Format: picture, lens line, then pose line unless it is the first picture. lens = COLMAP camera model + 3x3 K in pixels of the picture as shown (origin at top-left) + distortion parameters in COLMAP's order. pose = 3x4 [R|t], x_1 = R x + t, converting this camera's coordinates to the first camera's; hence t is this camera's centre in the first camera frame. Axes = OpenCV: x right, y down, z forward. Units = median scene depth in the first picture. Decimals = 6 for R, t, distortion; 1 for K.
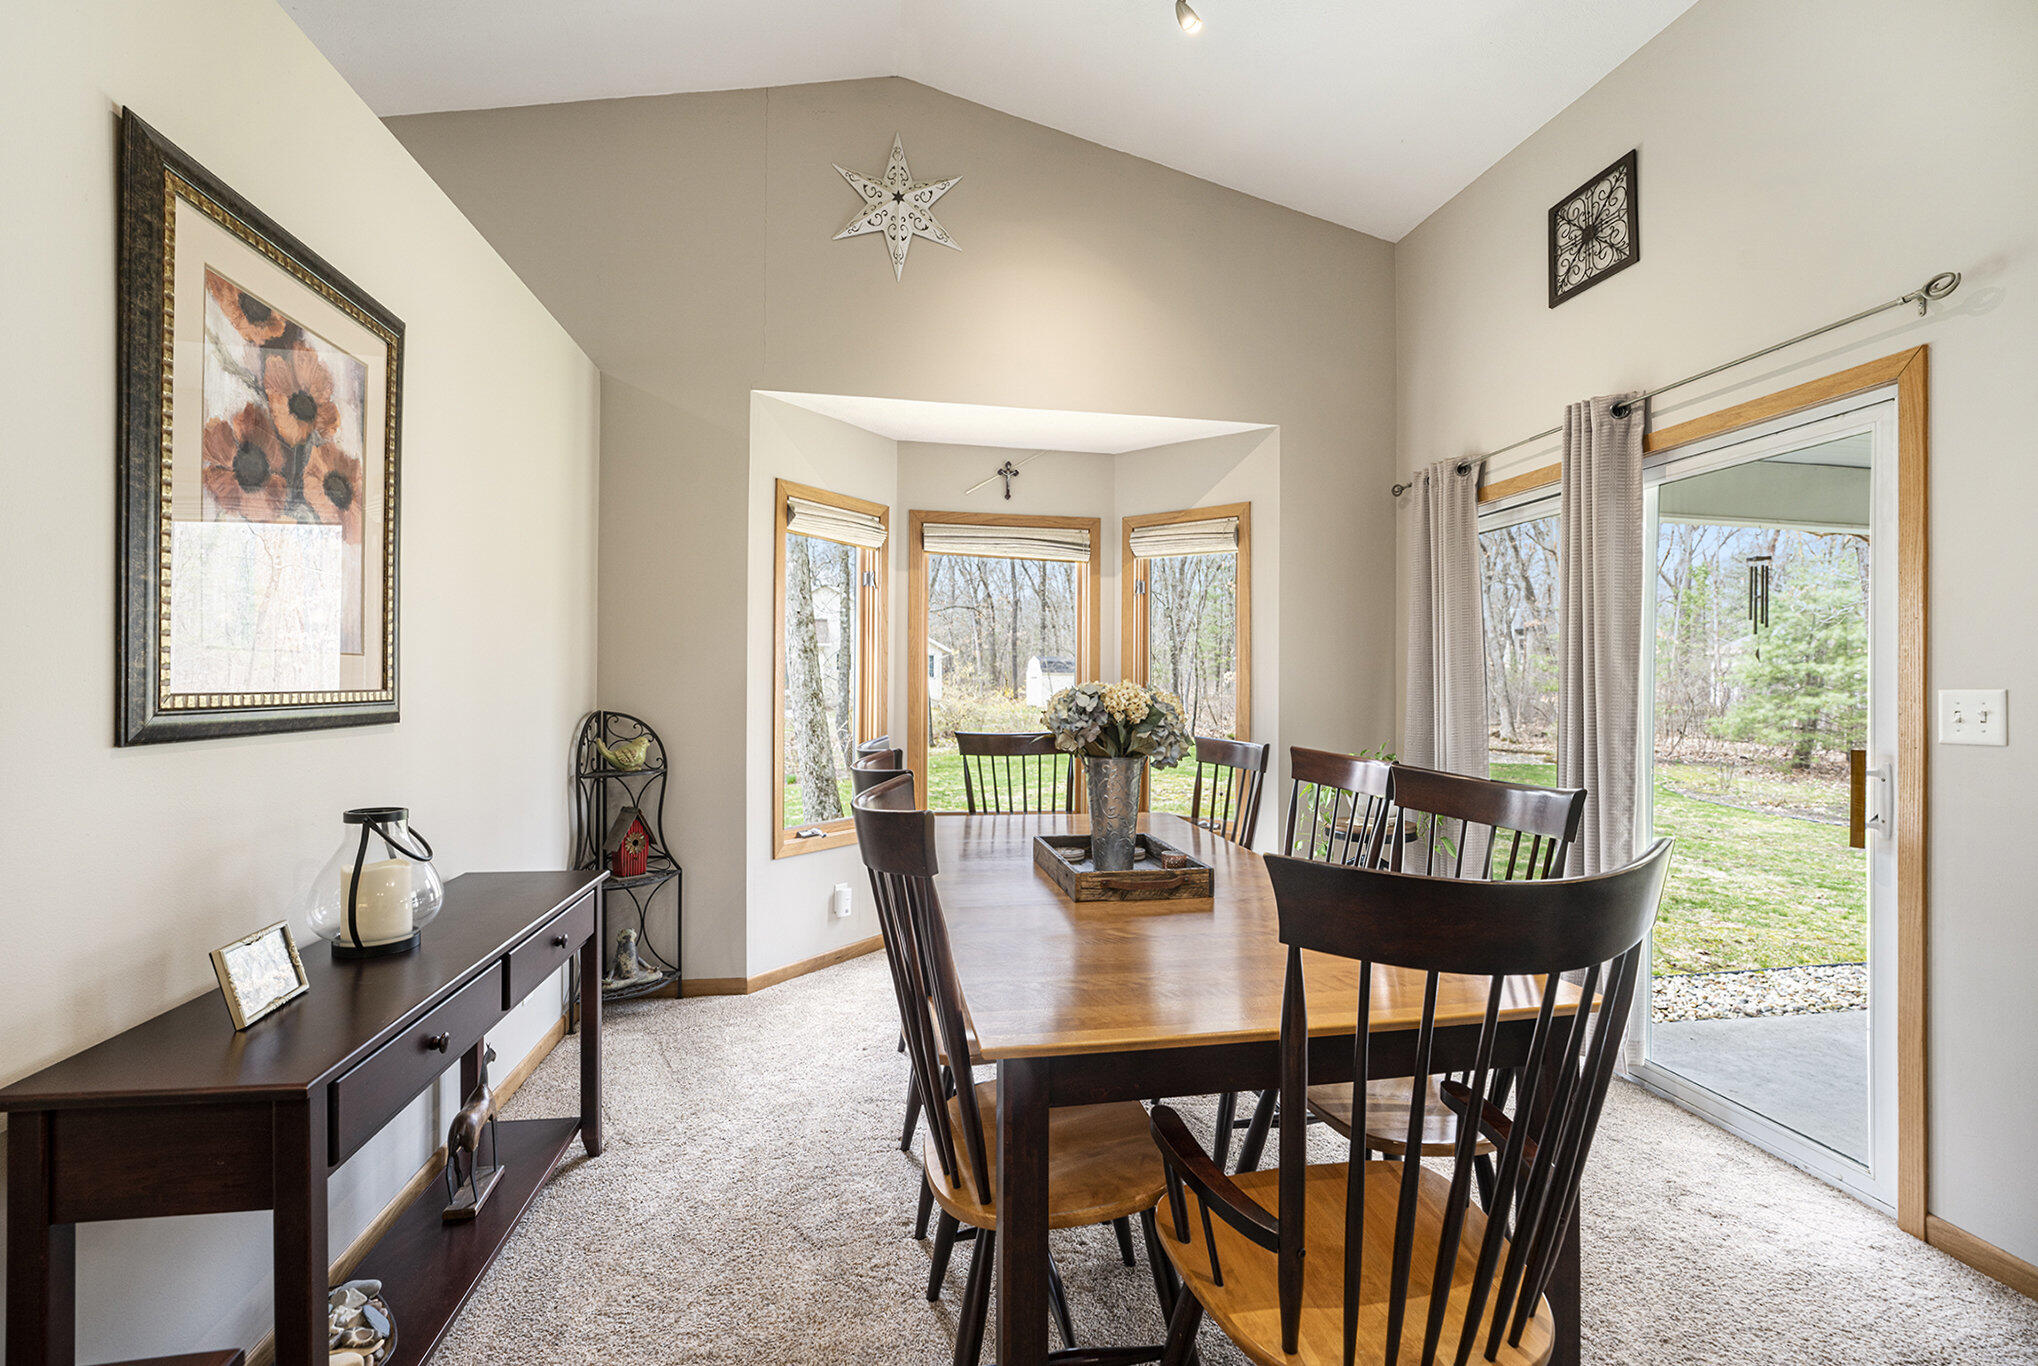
lens RADIAL K [[827.7, 0, 976.4], [0, 827.7, 687.9], [0, 0, 1]] dist [-0.012201, 0.000354]
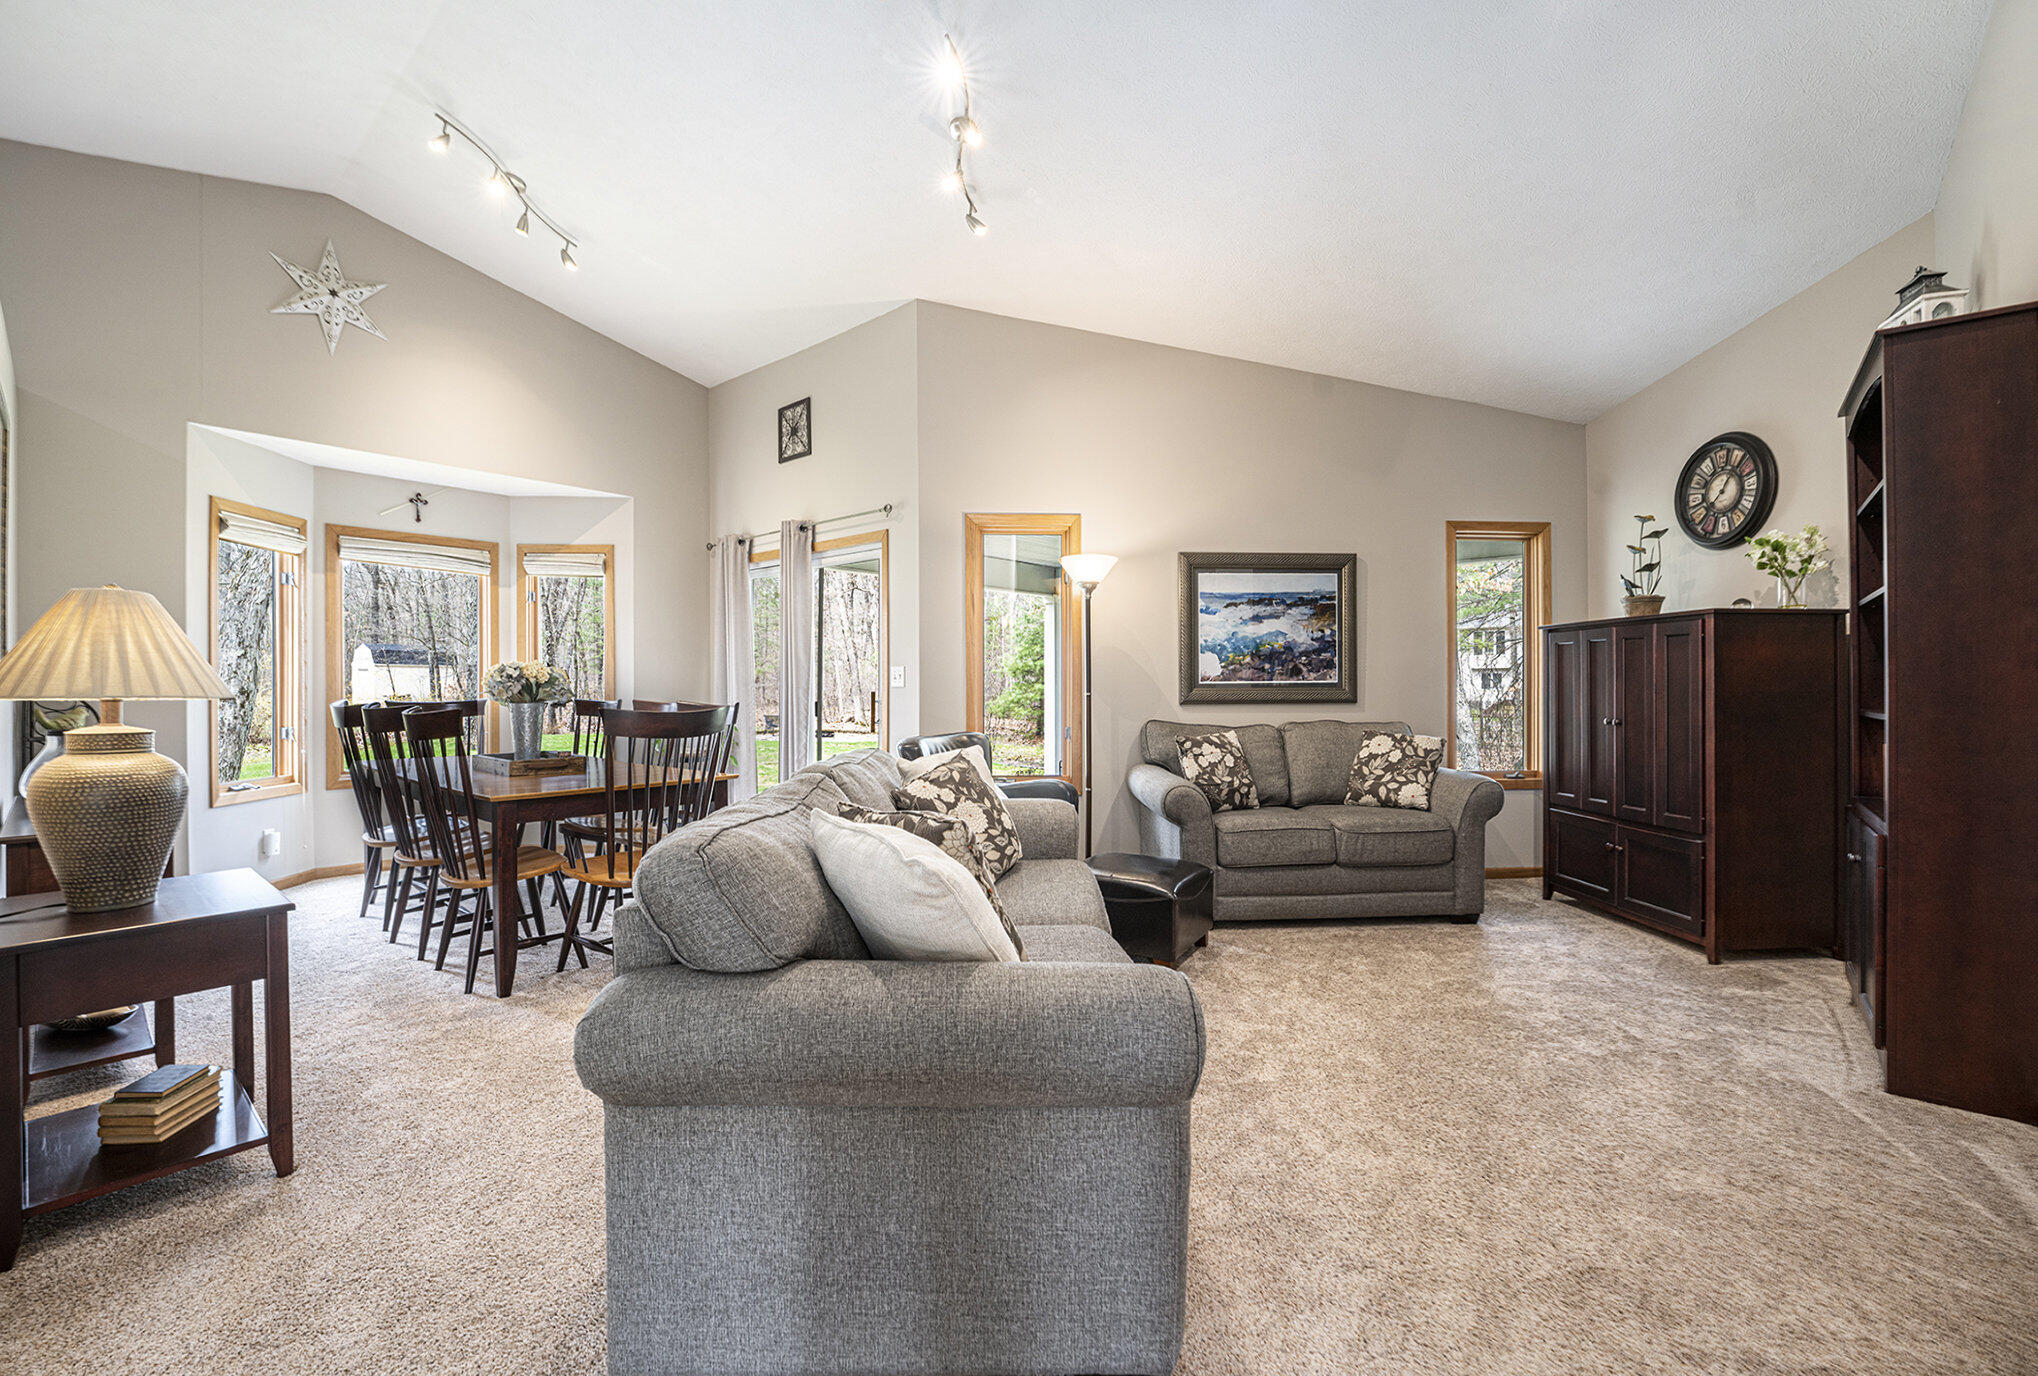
lens RADIAL K [[874.5, 0, 989.2], [0, 874.5, 687.4], [0, 0, 1]] dist [-0.016400, -0.000351]
pose [[0.762934, -0.009302, 0.646409, -0.190803], [0.005781, 0.999955, 0.007566, 0.026269], [-0.646450, -0.002036, 0.762954, -0.716008]]
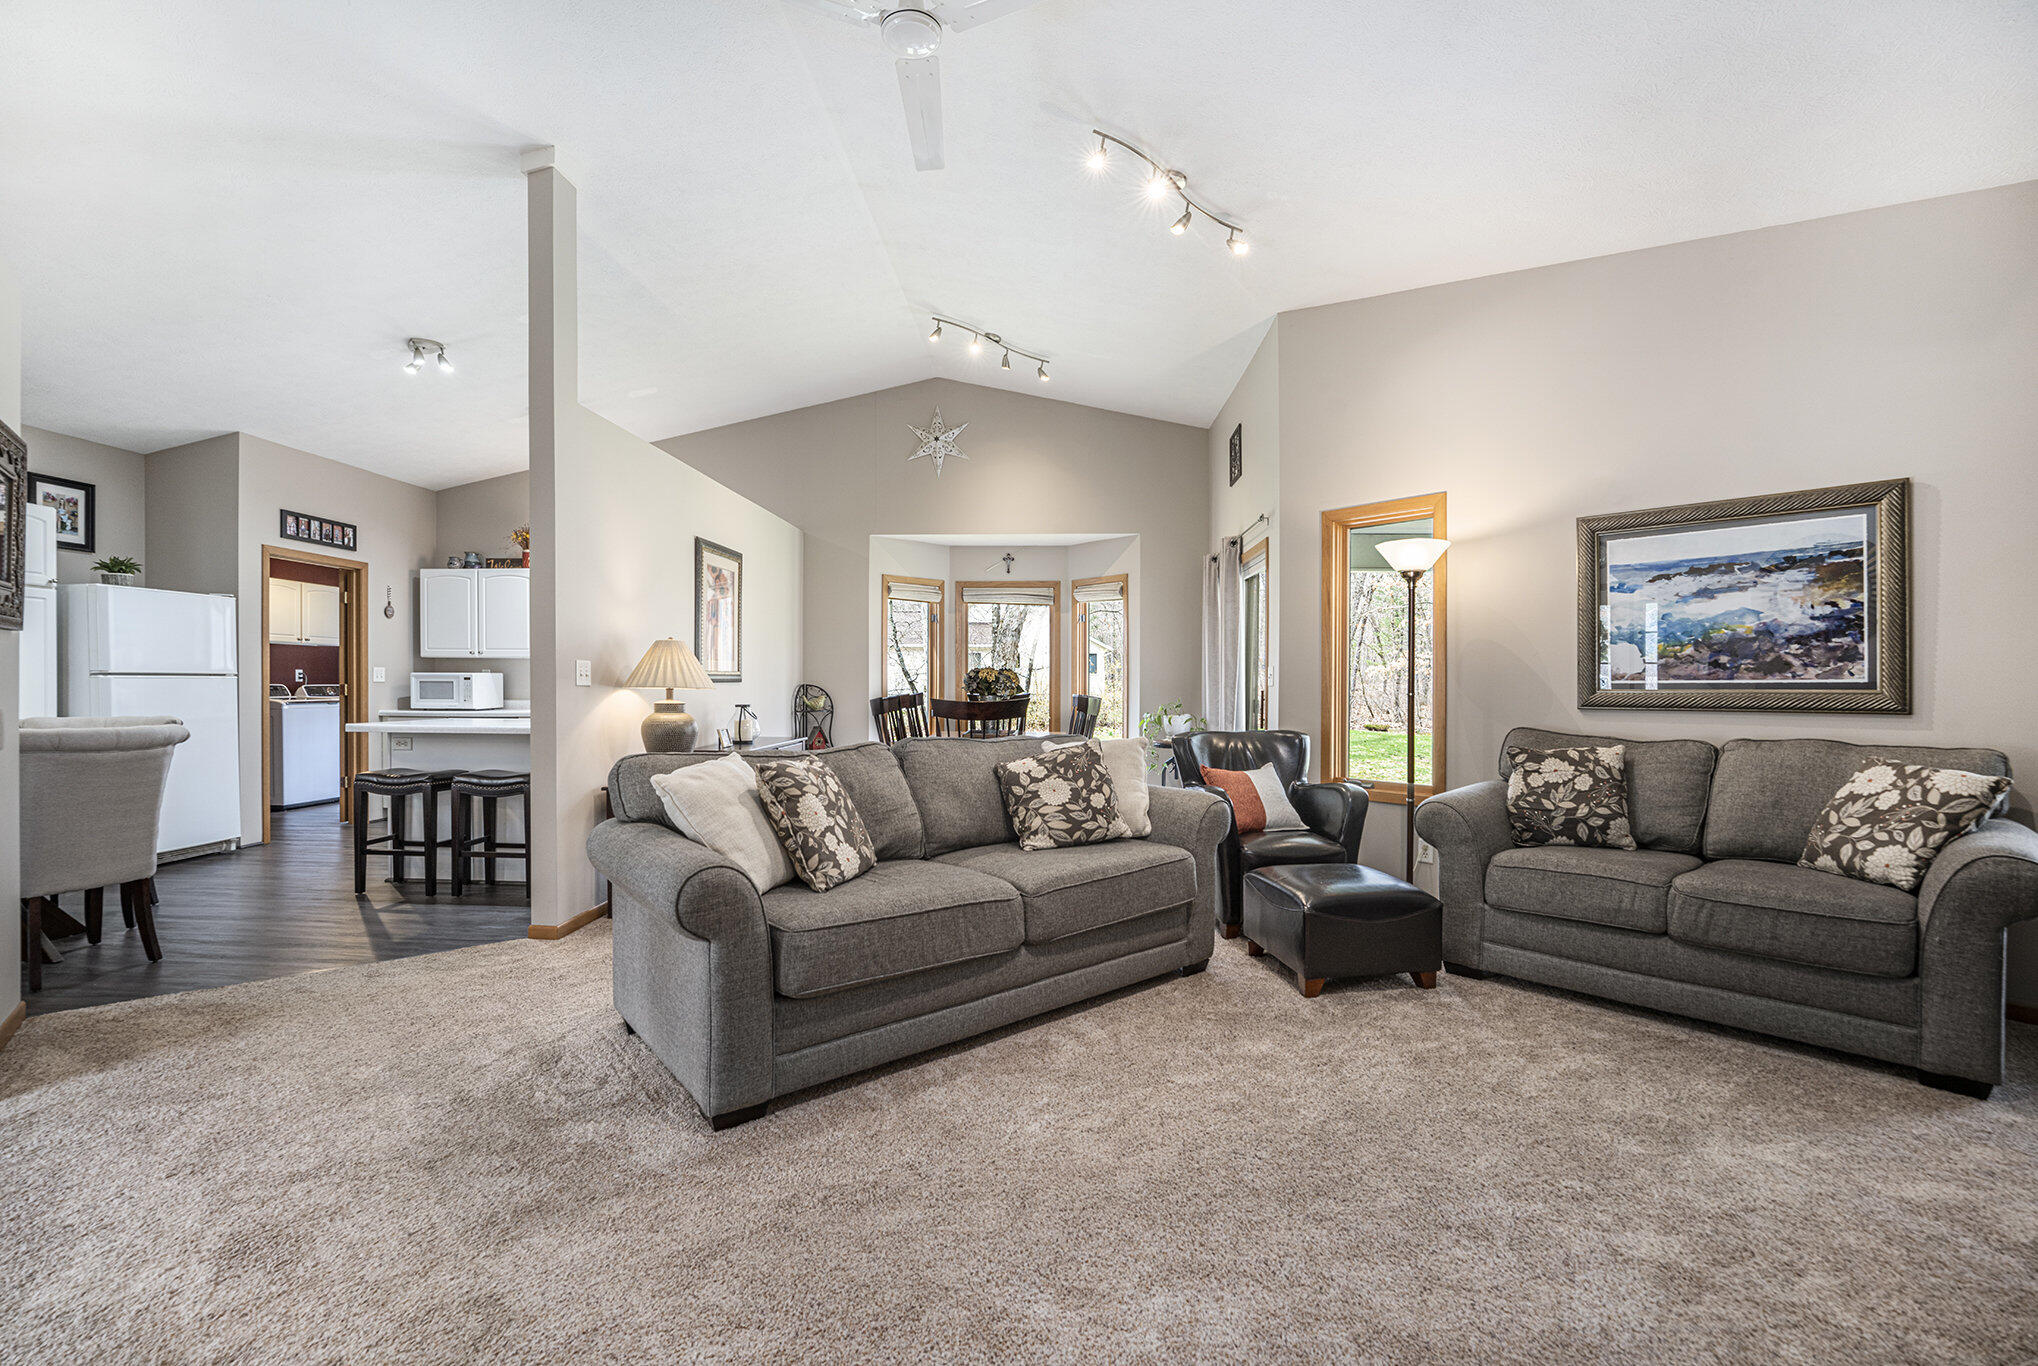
lens RADIAL K [[827.7, 0, 1018.6], [0, 827.7, 687.1], [0, 0, 1]] dist [-0.012201, 0.000354]
pose [[0.983049, -0.003449, -0.183309, 0.491466], [0.003892, 0.999990, 0.002059, 0.032771], [0.183300, -0.002737, 0.983053, -1.026382]]
